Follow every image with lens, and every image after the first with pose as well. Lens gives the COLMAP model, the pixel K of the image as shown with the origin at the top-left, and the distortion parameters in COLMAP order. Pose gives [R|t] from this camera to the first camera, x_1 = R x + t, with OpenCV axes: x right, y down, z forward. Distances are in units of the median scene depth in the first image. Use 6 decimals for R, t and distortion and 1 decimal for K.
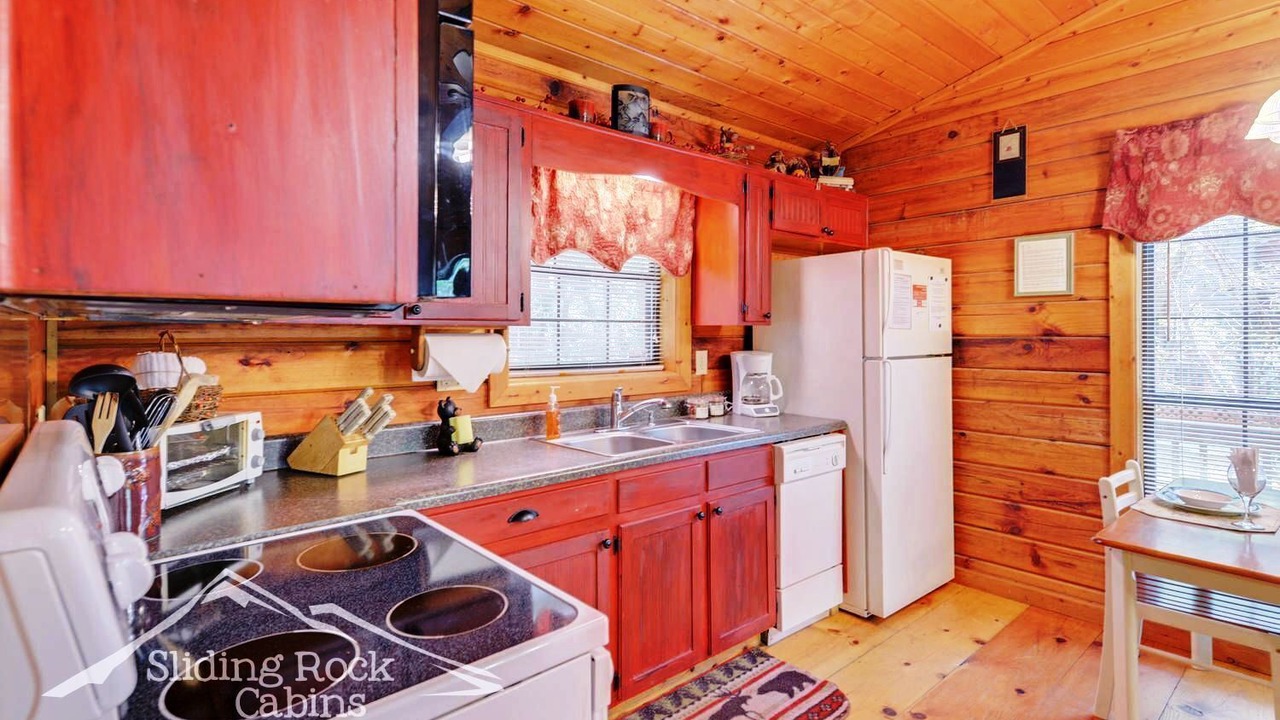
lens RADIAL K [[625.8, 0, 638.9], [0, 625.8, 325.5], [0, 0, 1]] dist [0.103265, -0.000043]
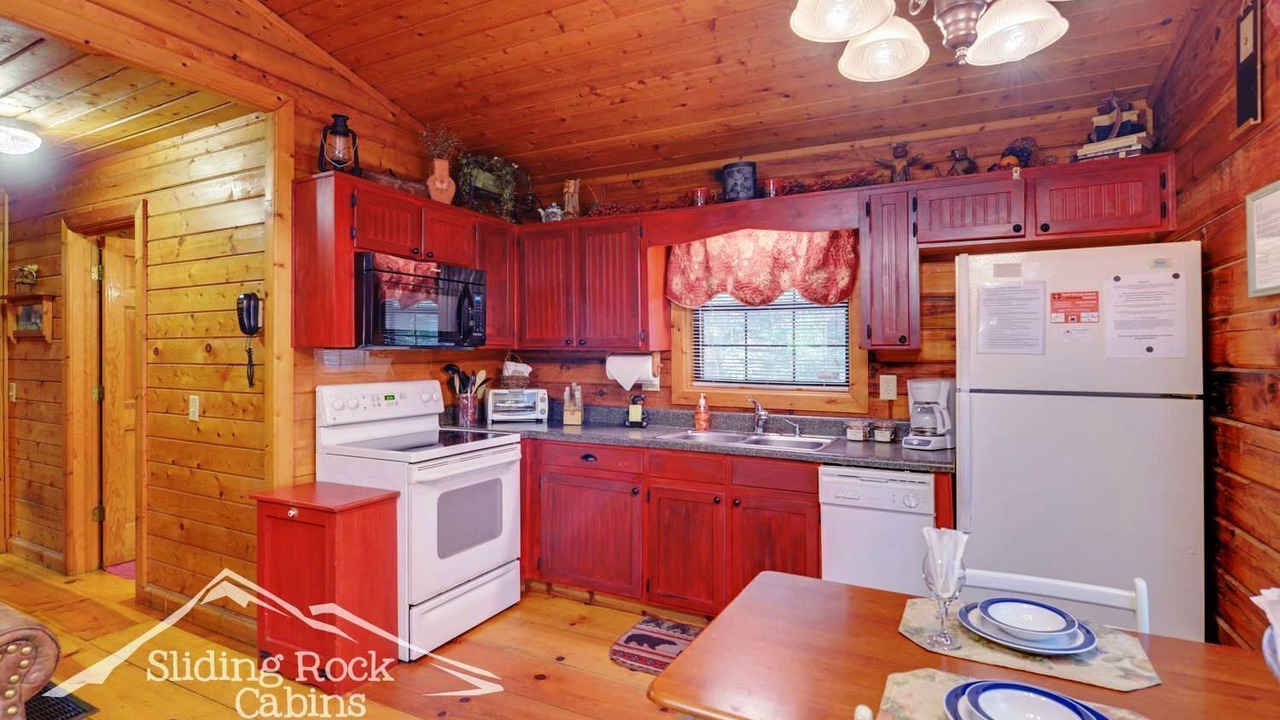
lens RADIAL K [[619.0, 0, 639.6], [0, 619.0, 345.0], [0, 0, 1]] dist [-0.000745, -0.000137]
pose [[0.366902, -0.006747, -0.930235, 0.950789], [0.006336, 0.999969, -0.004754, -0.005182], [0.930238, -0.004150, 0.366933, 0.319751]]
